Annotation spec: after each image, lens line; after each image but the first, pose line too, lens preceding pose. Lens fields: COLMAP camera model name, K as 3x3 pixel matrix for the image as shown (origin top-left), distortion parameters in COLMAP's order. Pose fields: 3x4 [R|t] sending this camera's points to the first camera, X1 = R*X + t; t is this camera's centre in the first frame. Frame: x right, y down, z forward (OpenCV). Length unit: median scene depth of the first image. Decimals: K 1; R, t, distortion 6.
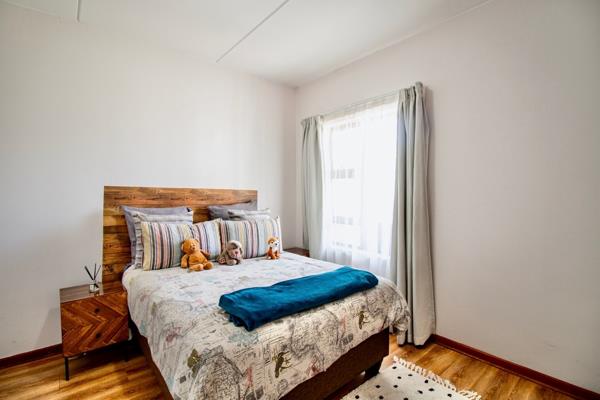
lens RADIAL K [[276.6, 0, 299.3], [0, 276.6, 199.7], [0, 0, 1]] dist [-0.011341, -0.007565]
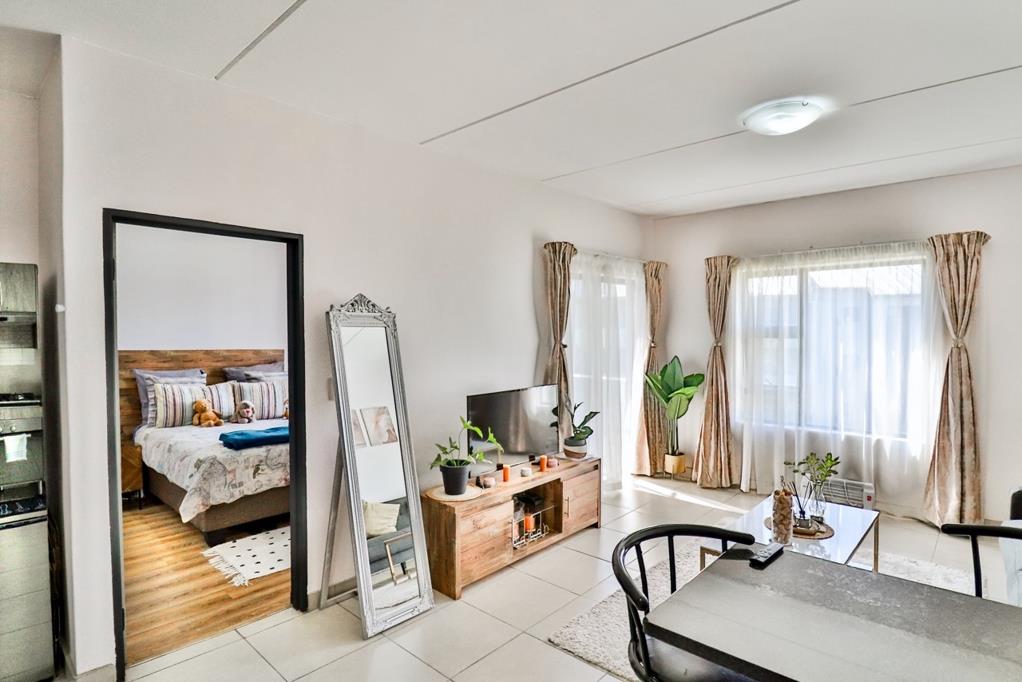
lens RADIAL K [[533.1, 0, 513.3], [0, 533.1, 340.2], [0, 0, 1]] dist [-0.017302, -0.000791]
pose [[0.992225, -0.005167, 0.124349, 0.525273], [0.006457, 0.999929, -0.009975, -0.057669], [-0.124289, 0.010701, 0.992188, -1.142543]]
